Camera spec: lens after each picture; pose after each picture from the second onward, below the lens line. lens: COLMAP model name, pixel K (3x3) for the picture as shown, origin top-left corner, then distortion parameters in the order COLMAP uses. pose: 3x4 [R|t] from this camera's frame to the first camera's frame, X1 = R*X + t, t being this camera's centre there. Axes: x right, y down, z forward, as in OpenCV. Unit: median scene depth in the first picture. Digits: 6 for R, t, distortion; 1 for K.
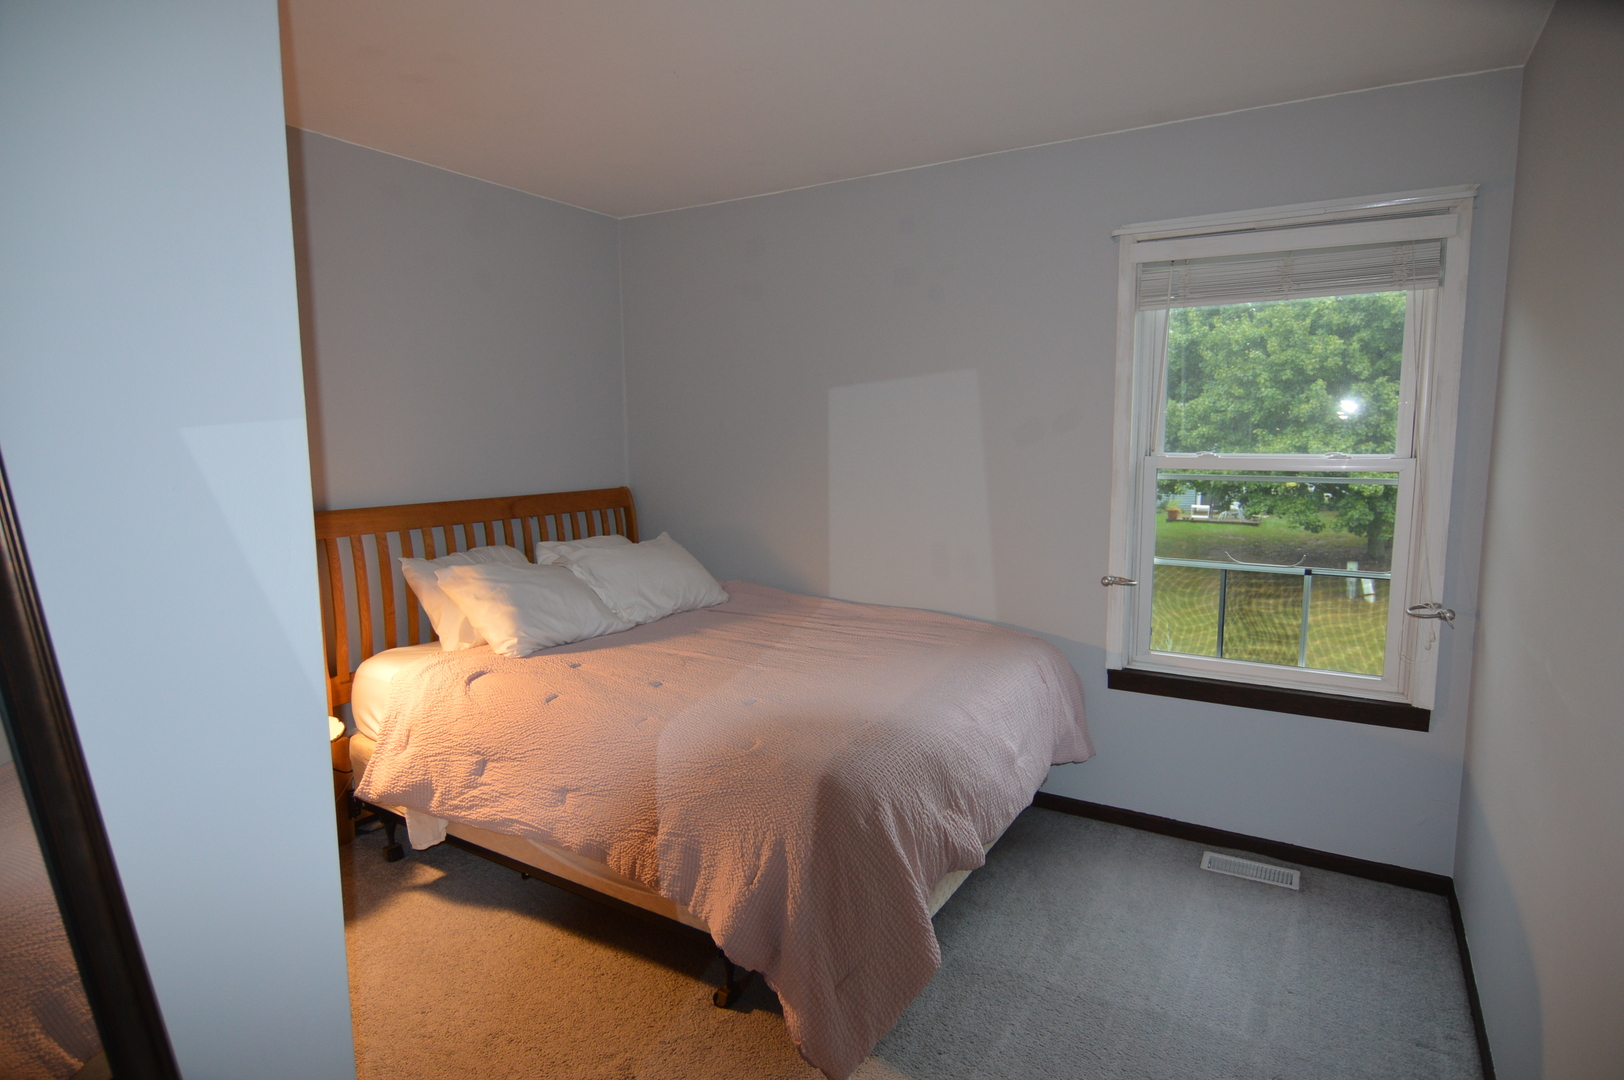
lens RADIAL K [[868.8, 0, 812.0], [0, 868.8, 540.0], [0, 0, 1]] dist [-0.001496, -0.017788]
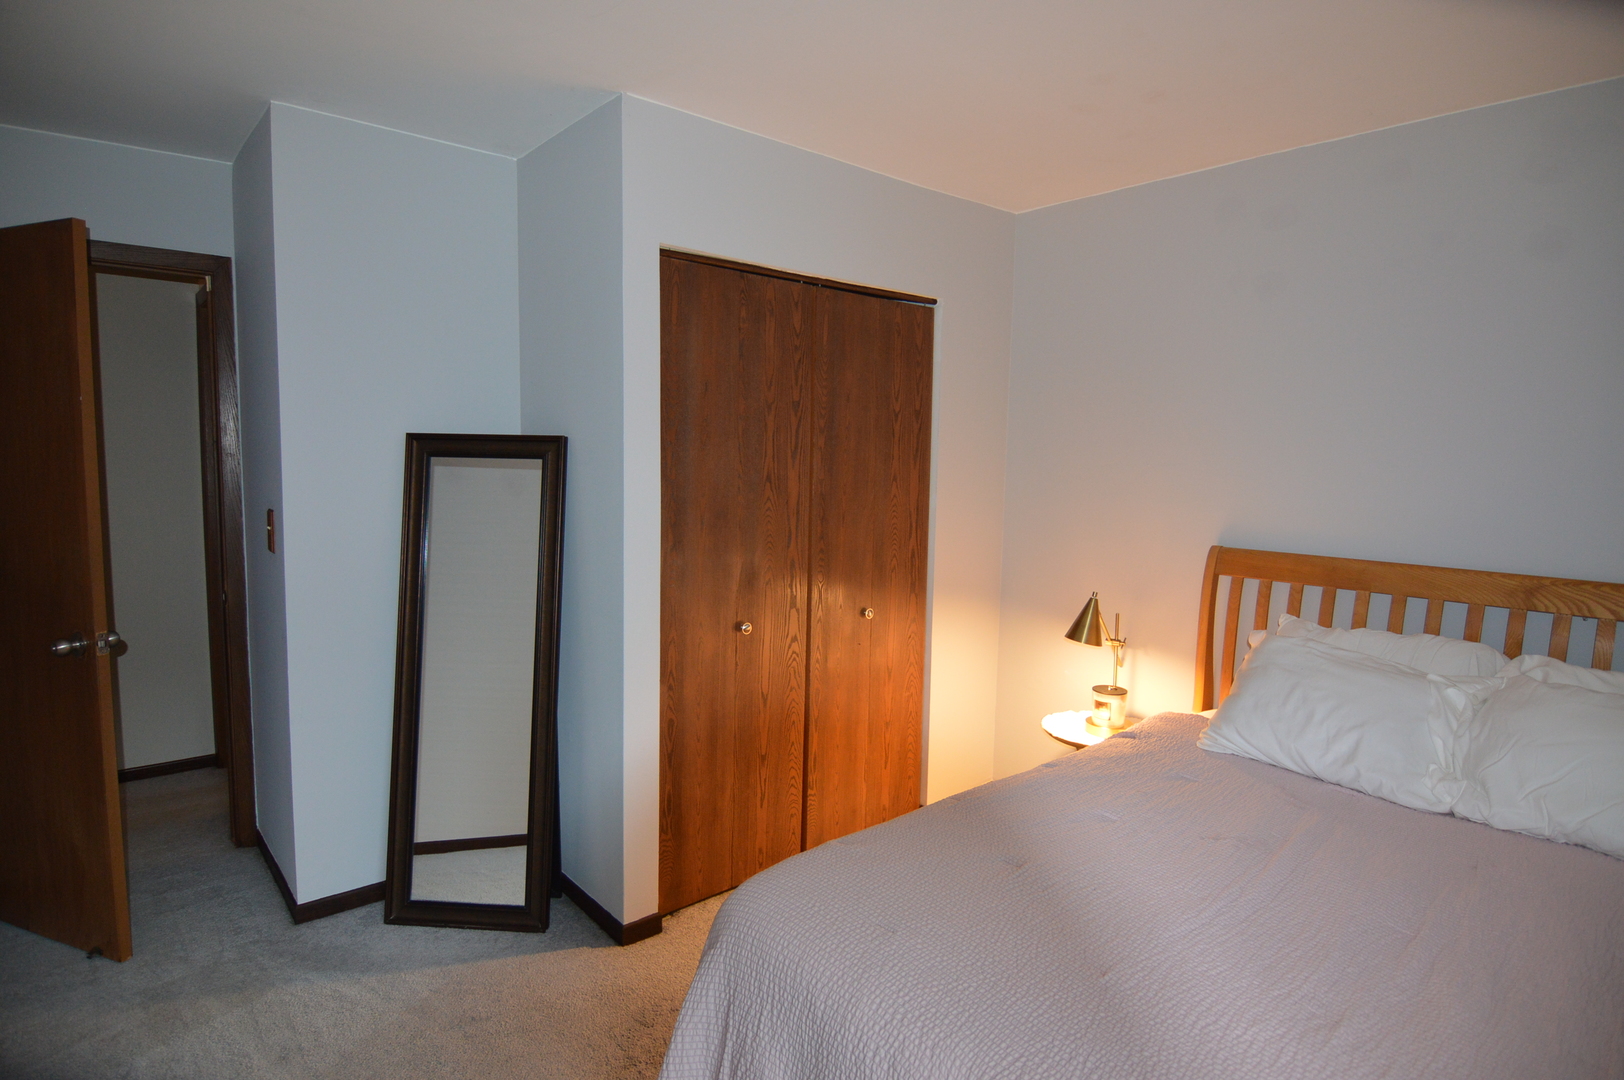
lens RADIAL K [[868.8, 0, 812.0], [0, 868.8, 540.0], [0, 0, 1]] dist [-0.001496, -0.017788]
pose [[-0.349518, 0.091568, -0.932444, 0.192714], [-0.141255, 0.978687, 0.149058, -0.043907], [0.926220, 0.183811, -0.329134, 0.328627]]
